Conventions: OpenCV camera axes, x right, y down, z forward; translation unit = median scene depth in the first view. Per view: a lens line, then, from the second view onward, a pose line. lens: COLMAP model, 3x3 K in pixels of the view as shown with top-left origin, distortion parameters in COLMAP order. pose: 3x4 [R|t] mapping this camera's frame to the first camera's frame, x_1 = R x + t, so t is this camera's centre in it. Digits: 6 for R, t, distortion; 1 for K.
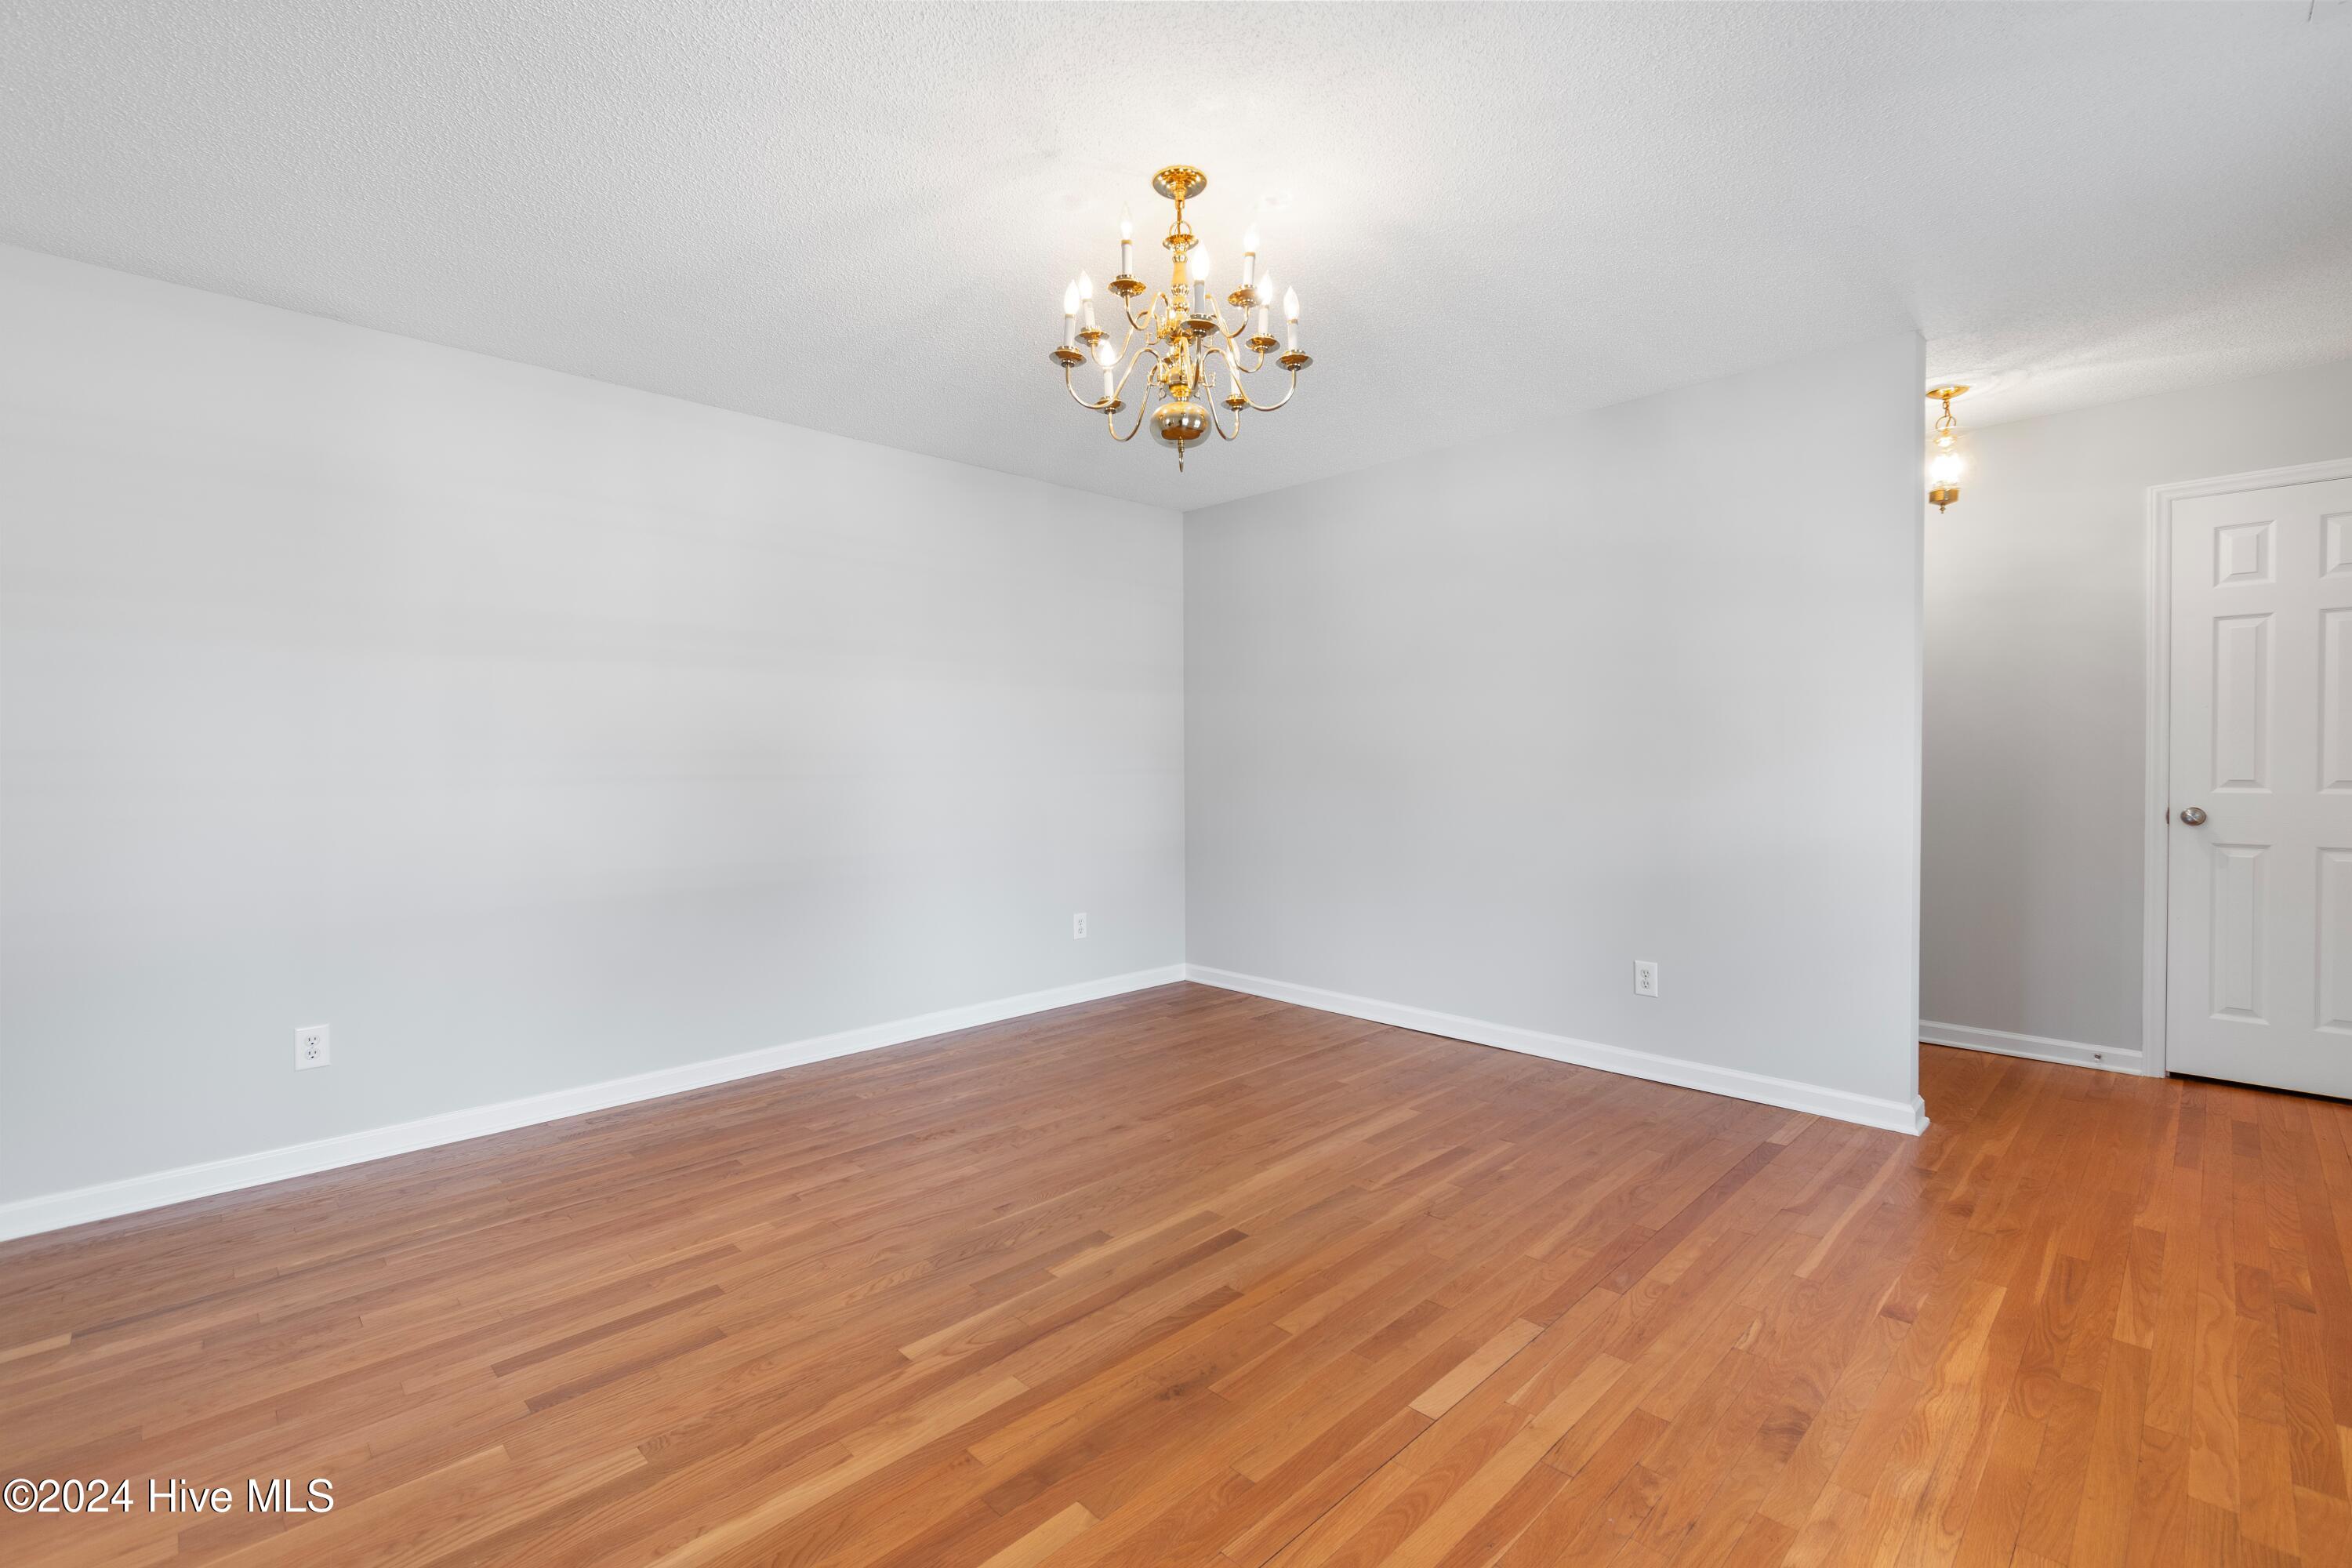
lens RADIAL K [[1058.7, 0, 1182.6], [0, 1058.7, 754.2], [0, 0, 1]] dist [0.003506, 0.000523]
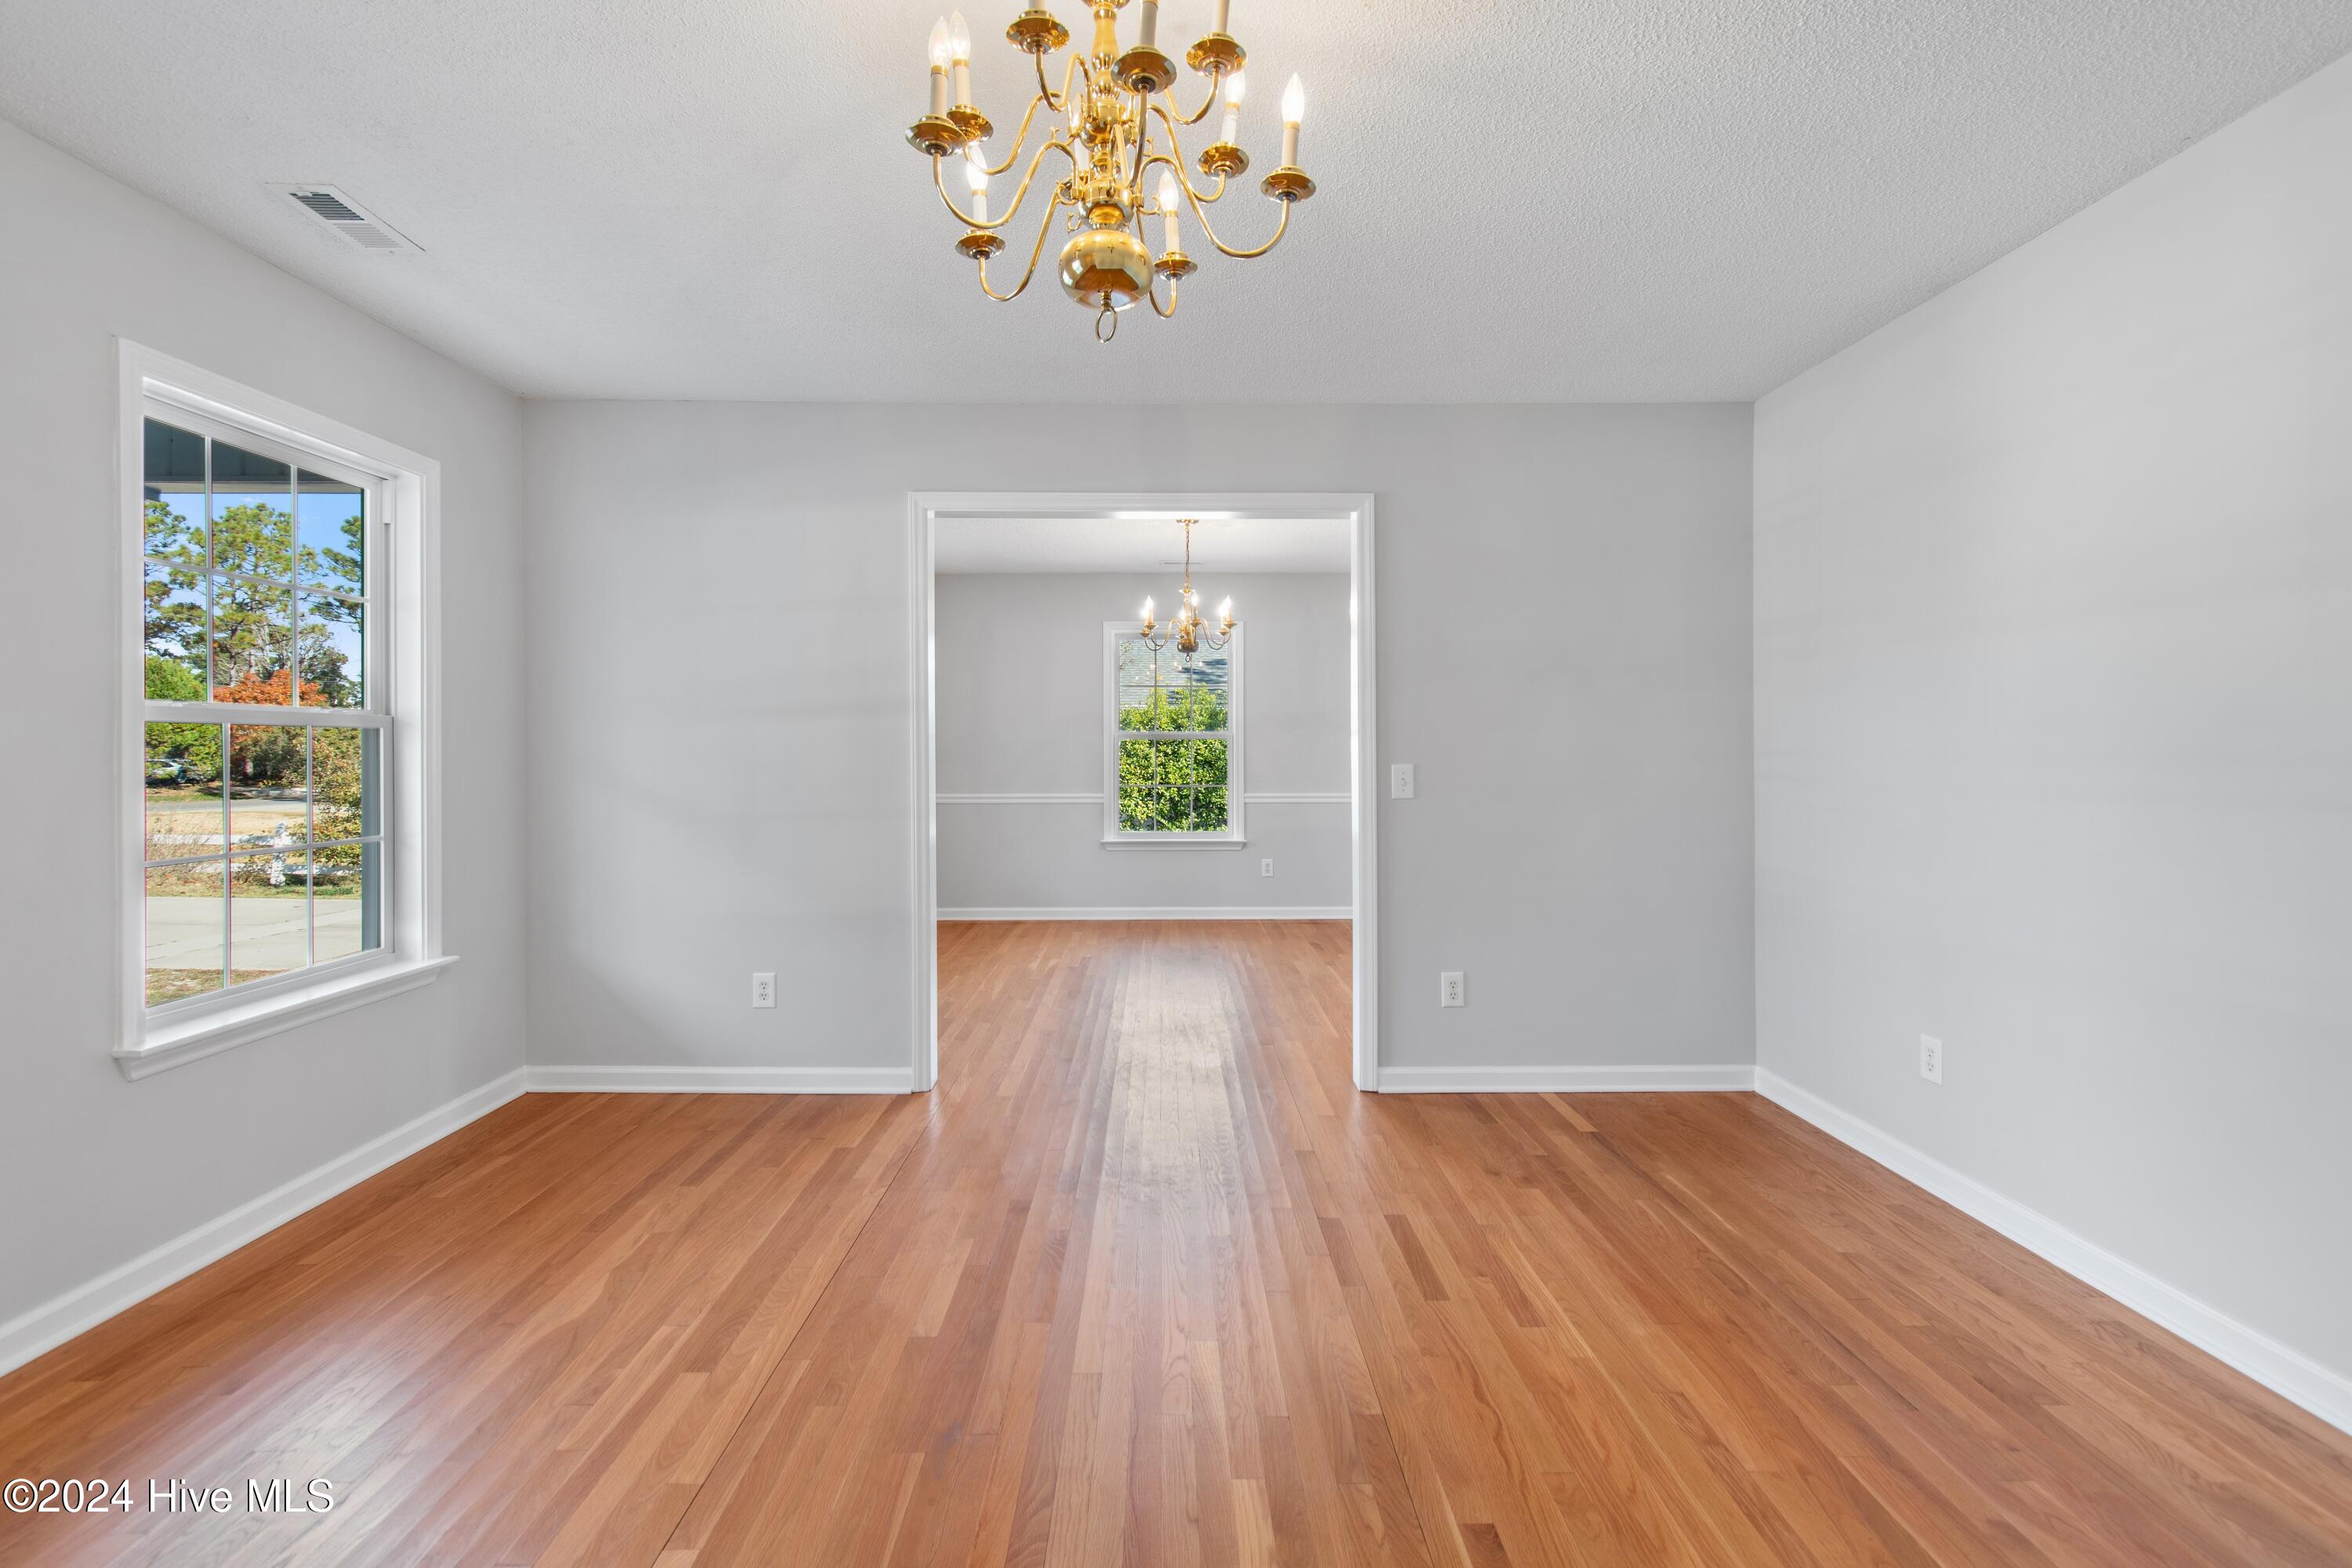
lens RADIAL K [[1058.7, 0, 1182.6], [0, 1058.7, 754.2], [0, 0, 1]] dist [0.003506, 0.000523]
pose [[-0.711452, 0.009837, -0.702666, 0.414377], [0.013771, 0.999905, 0.000056, -0.013819], [0.702600, -0.009637, -0.711520, 1.478891]]
